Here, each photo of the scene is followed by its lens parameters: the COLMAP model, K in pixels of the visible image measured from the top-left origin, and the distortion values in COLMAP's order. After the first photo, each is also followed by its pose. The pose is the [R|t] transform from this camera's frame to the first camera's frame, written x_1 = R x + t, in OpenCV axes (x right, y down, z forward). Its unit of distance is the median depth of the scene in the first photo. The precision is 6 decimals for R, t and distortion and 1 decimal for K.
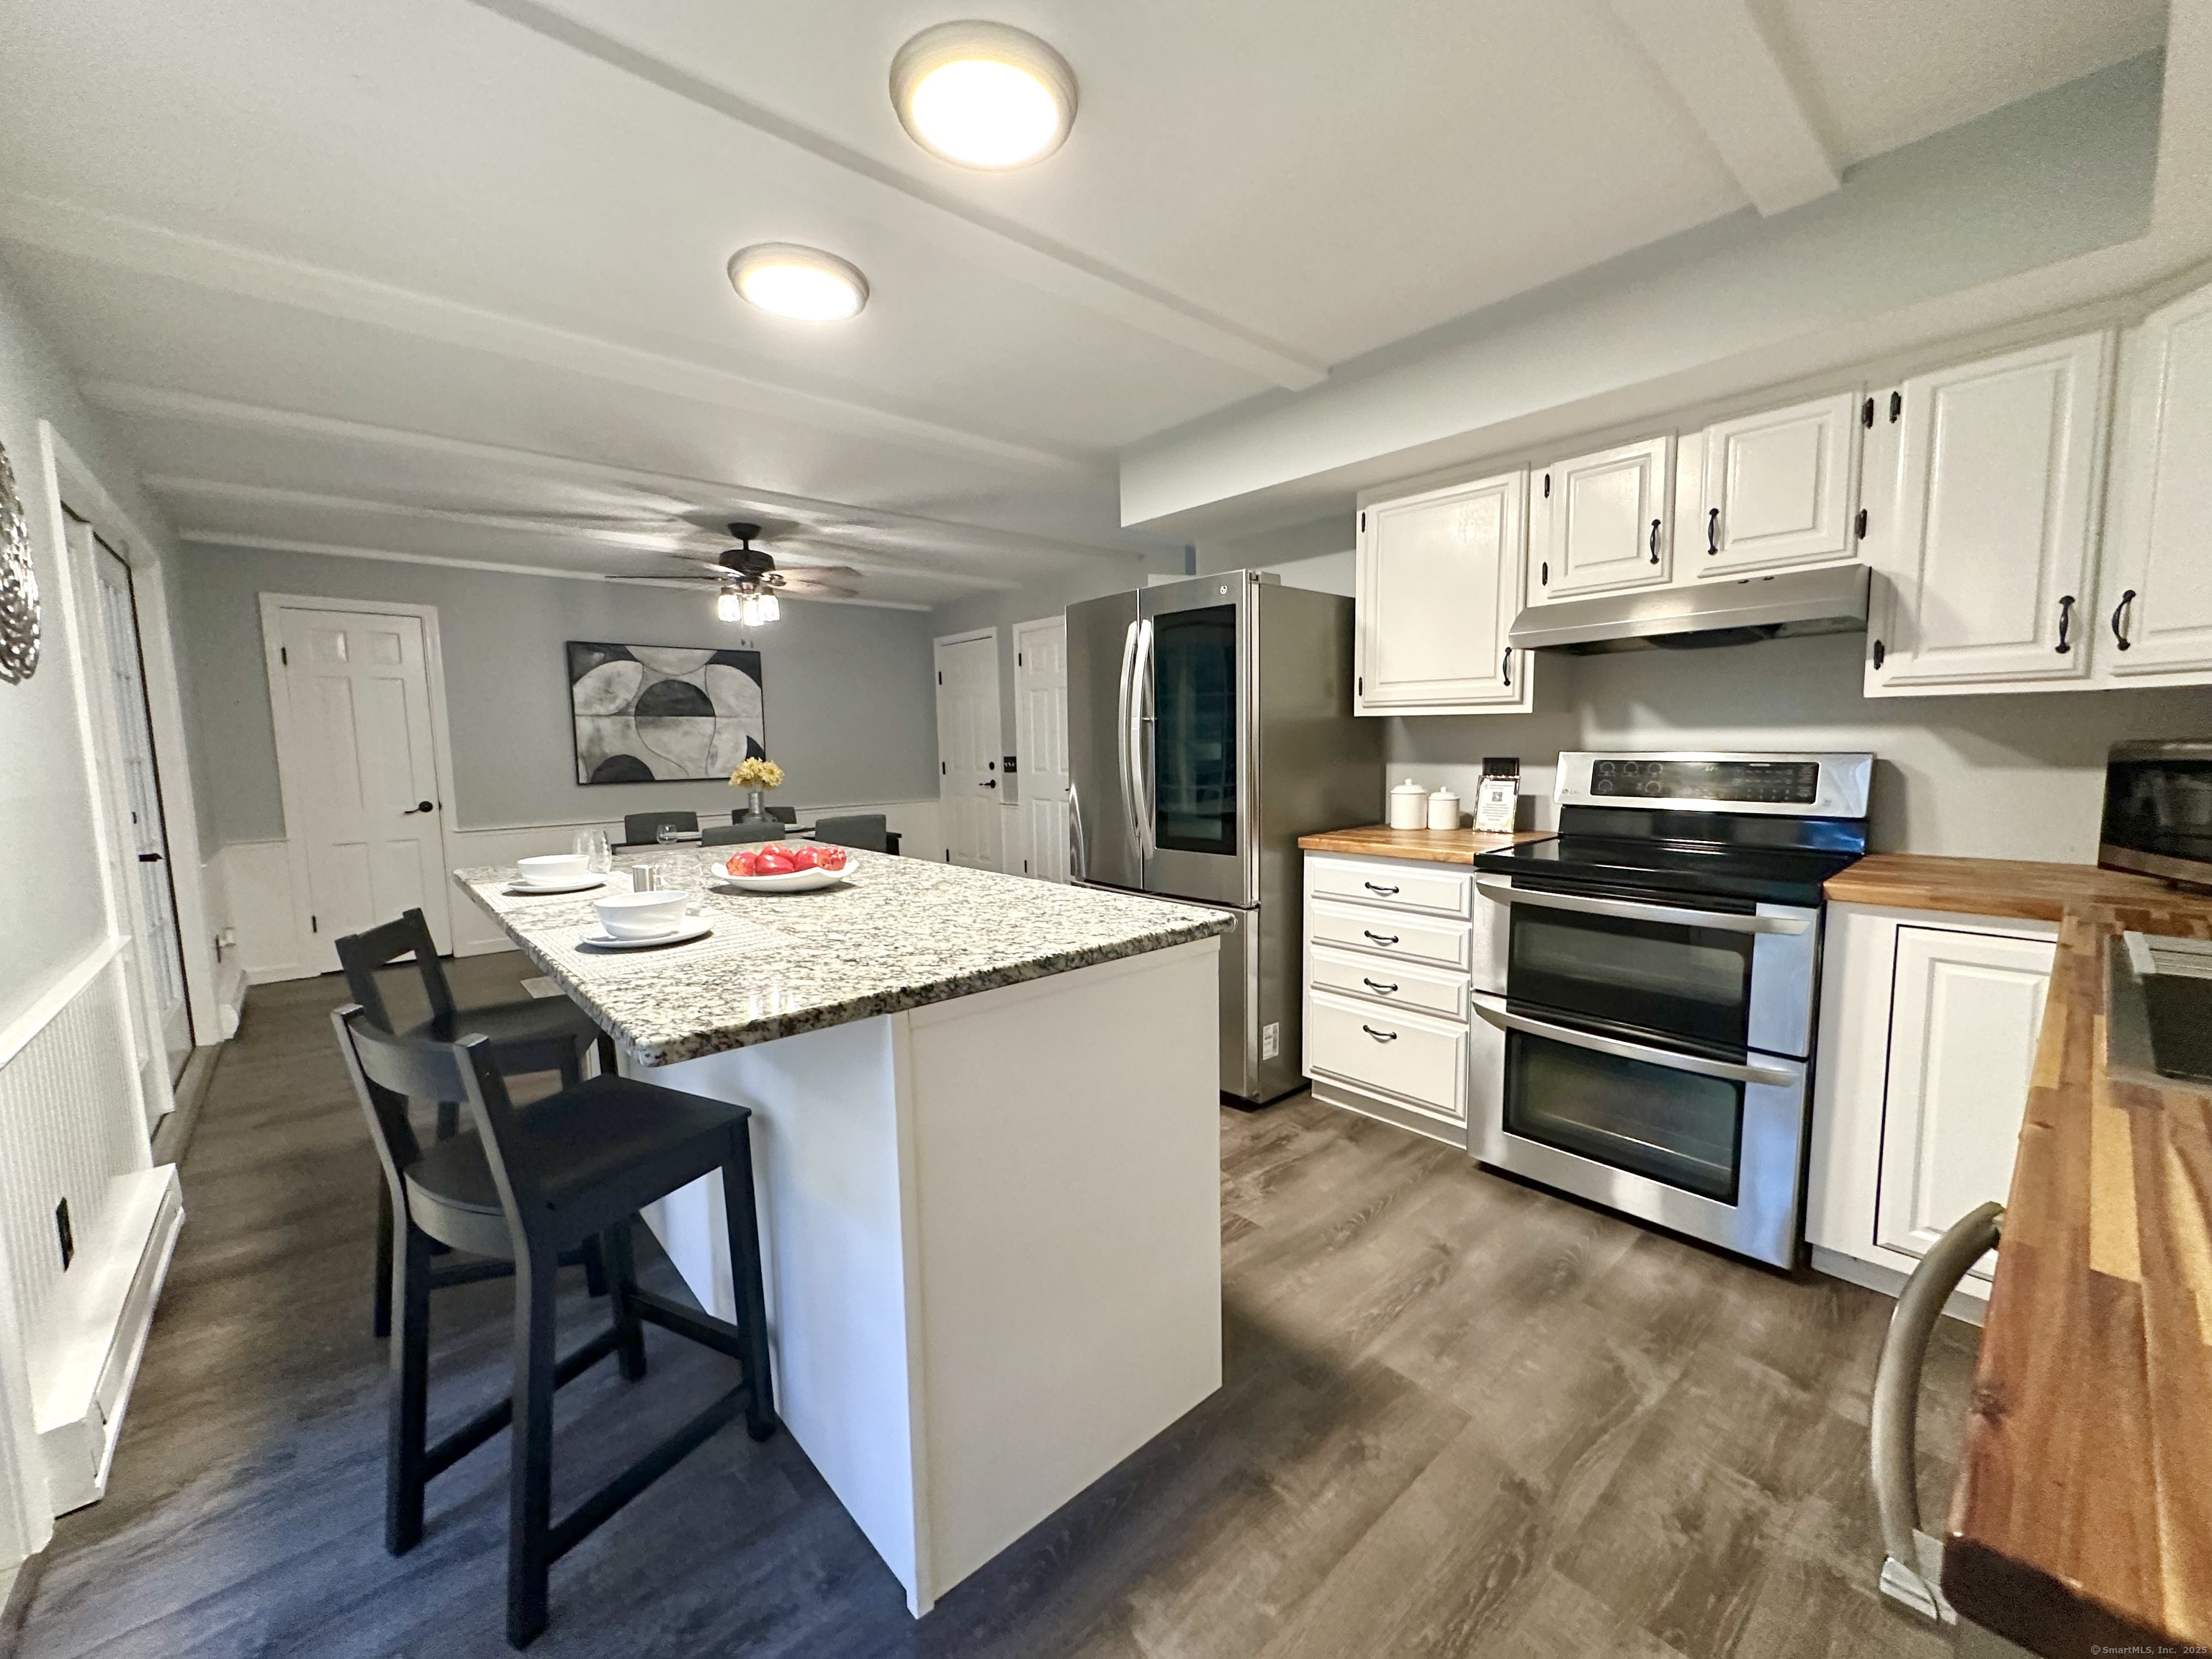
lens RADIAL K [[886.4, 0, 1110.4], [0, 886.4, 829.6], [0, 0, 1]] dist [-0.001087, 0.000012]
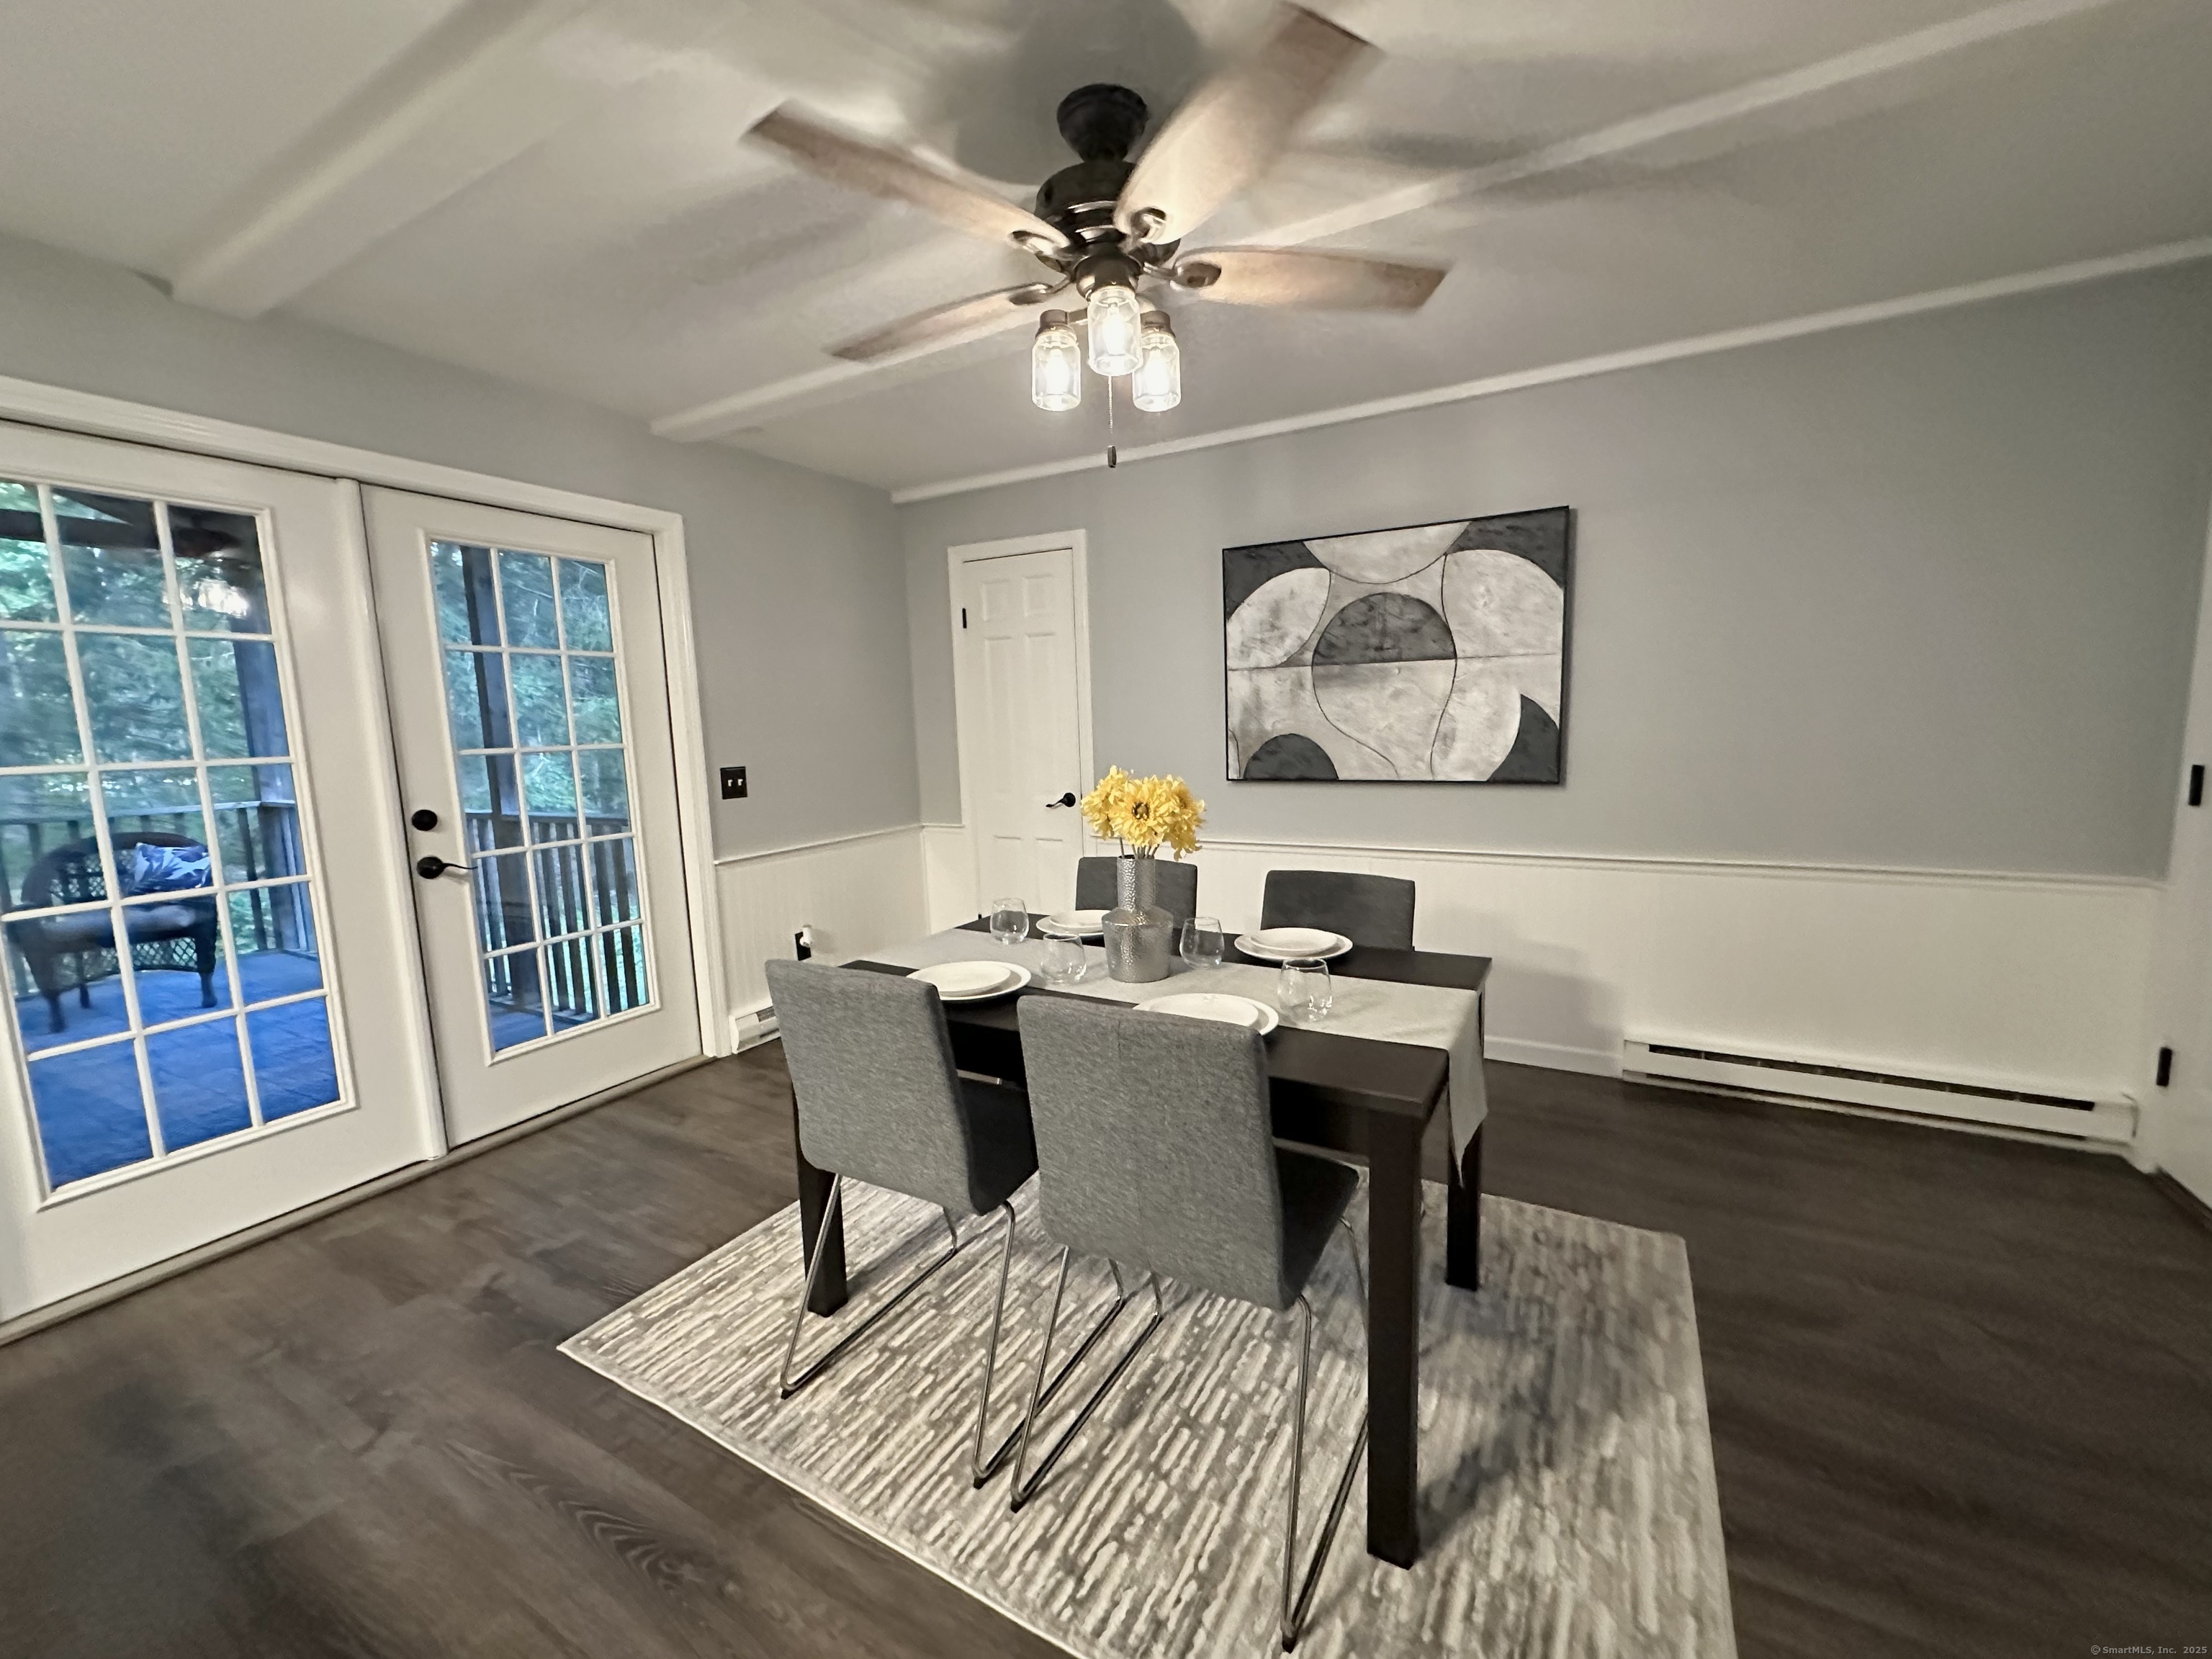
lens RADIAL K [[886.4, 0, 1112.1], [0, 886.4, 829.7], [0, 0, 1]] dist [-0.001087, 0.000012]
pose [[0.327424, 0.122786, -0.936866, -0.033010], [-0.073227, 0.991836, 0.104398, -0.074503], [0.942036, 0.034422, 0.333742, 0.696569]]
